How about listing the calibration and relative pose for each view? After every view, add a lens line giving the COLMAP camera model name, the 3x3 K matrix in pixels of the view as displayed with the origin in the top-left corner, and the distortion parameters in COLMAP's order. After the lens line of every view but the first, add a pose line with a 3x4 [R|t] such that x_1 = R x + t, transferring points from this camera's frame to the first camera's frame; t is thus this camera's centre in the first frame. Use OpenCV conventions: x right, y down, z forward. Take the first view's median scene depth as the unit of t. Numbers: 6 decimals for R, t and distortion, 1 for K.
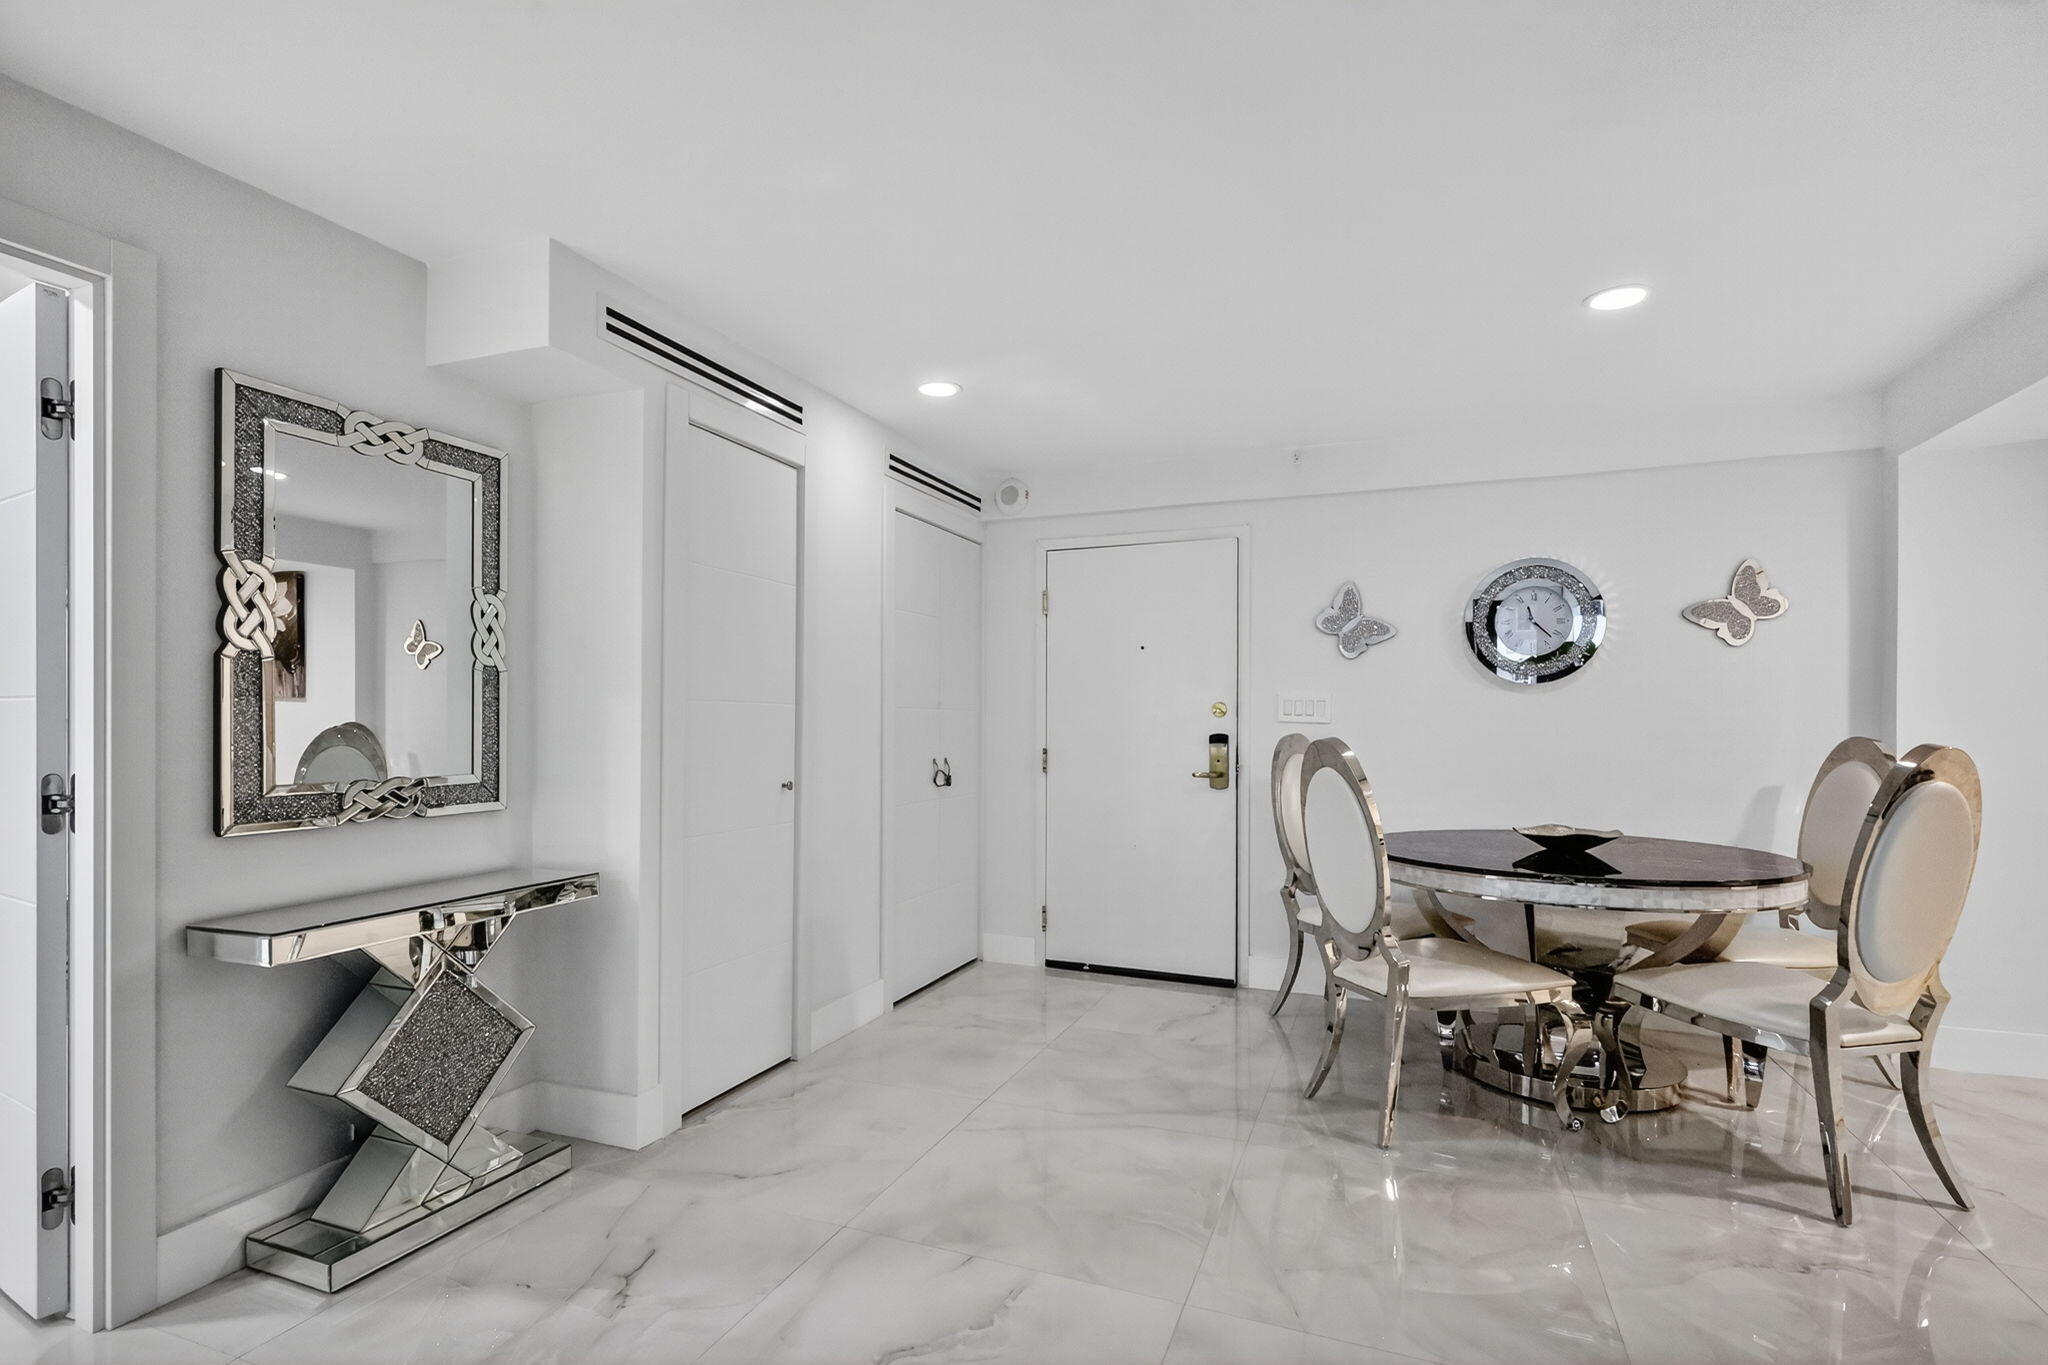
lens RADIAL K [[971.0, 0, 1023.4], [0, 971.0, 720.5], [0, 0, 1]] dist [0.001925, 0.000220]
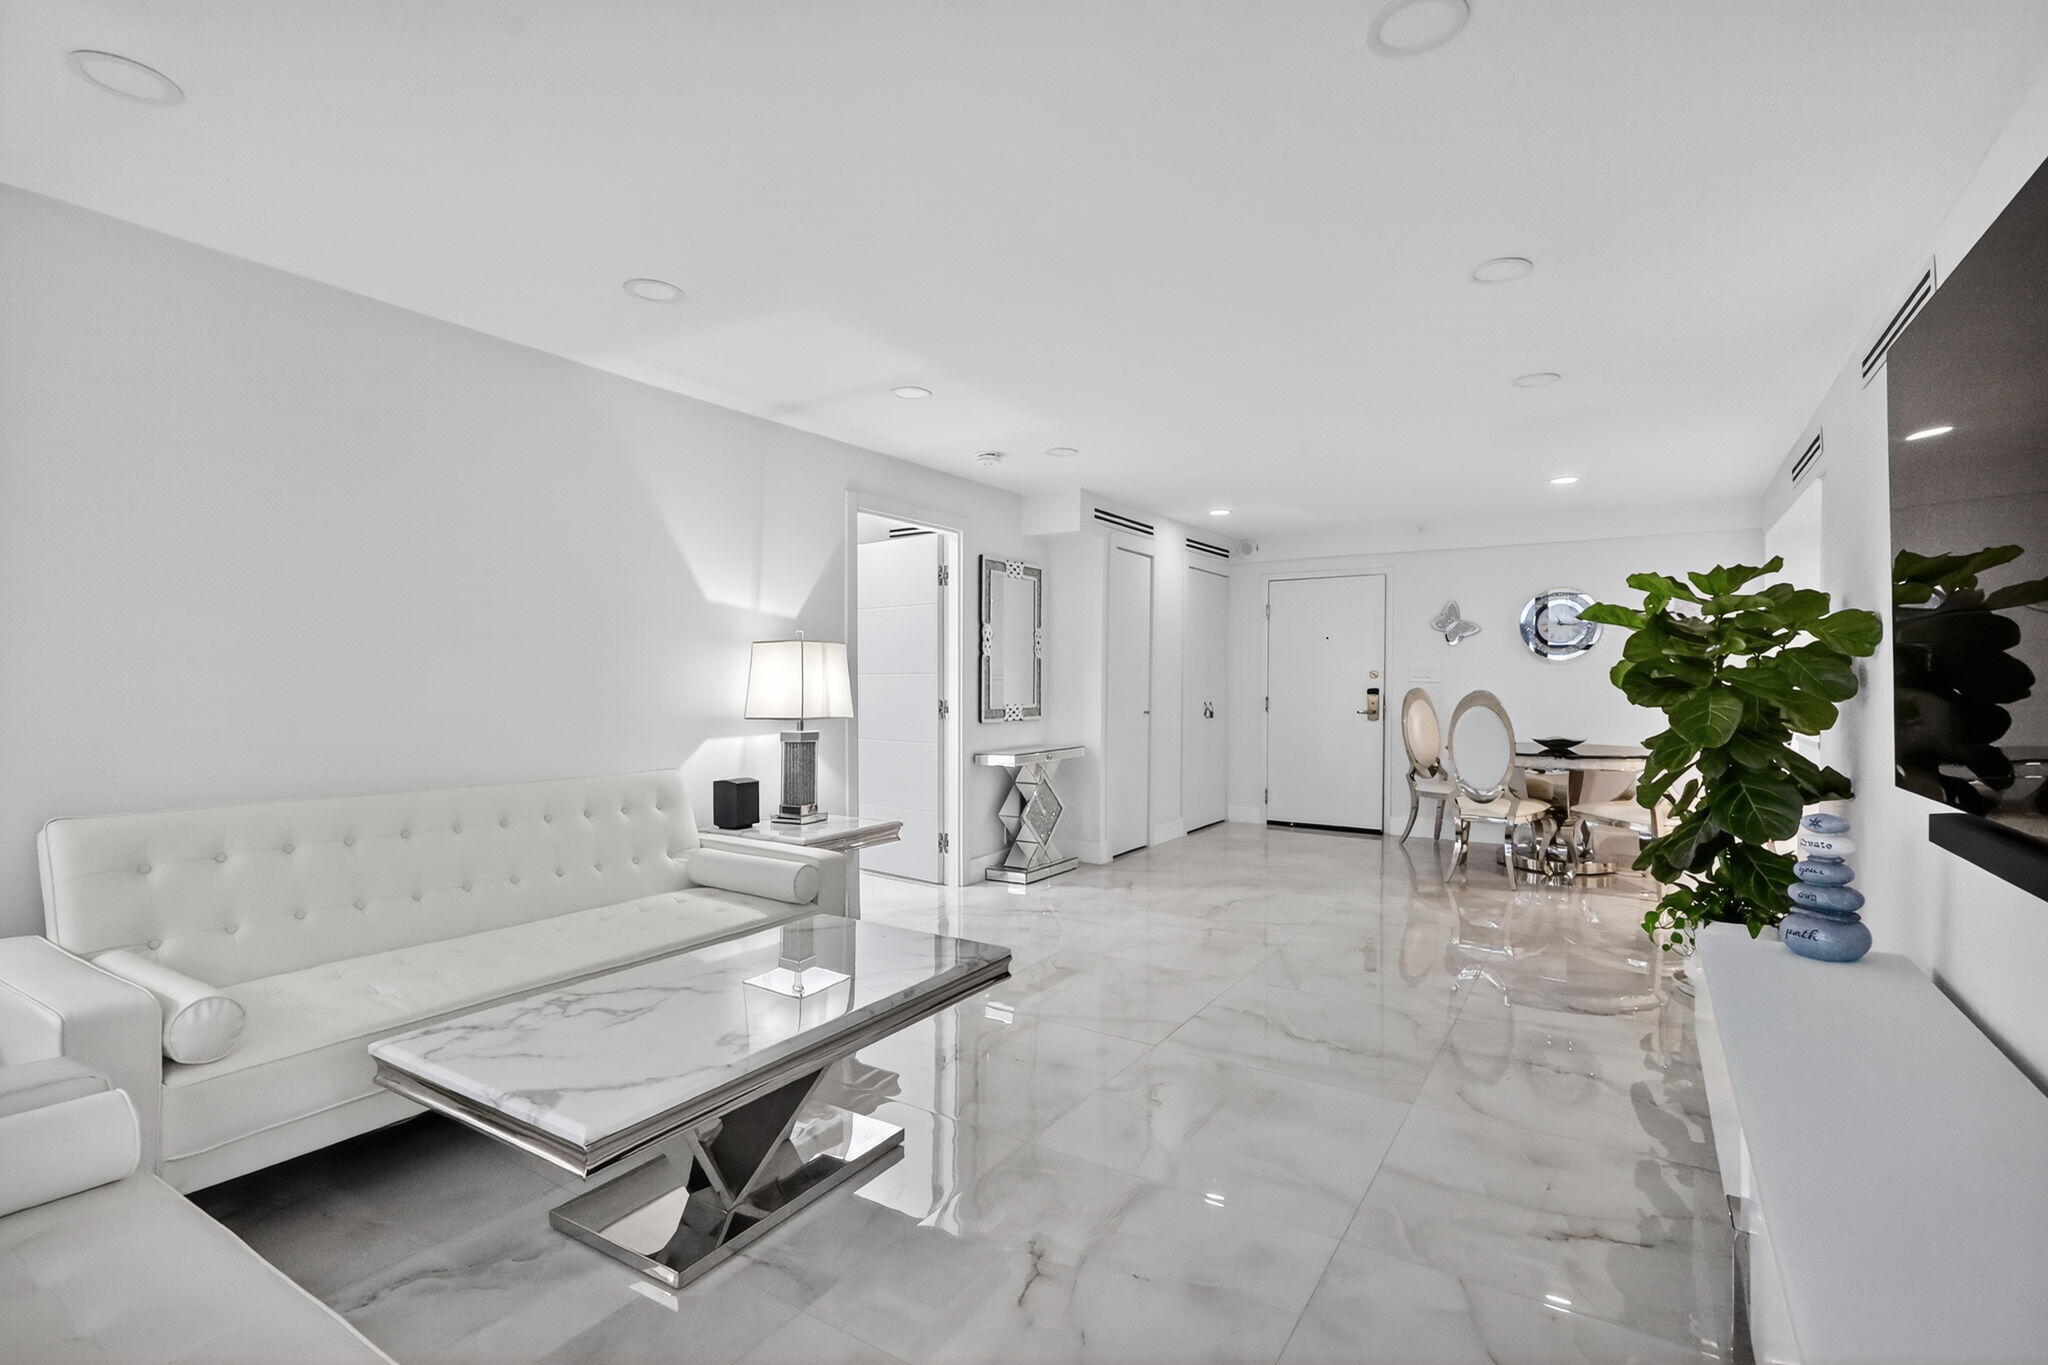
lens RADIAL K [[955.7, 0, 1014.6], [0, 955.7, 701.6], [0, 0, 1]] dist [0.000645, -0.000015]
pose [[0.981520, 0.003171, -0.191335, -0.115938], [0.001014, 0.999762, 0.021771, -0.000505], [0.191358, -0.021563, 0.981283, -0.926108]]
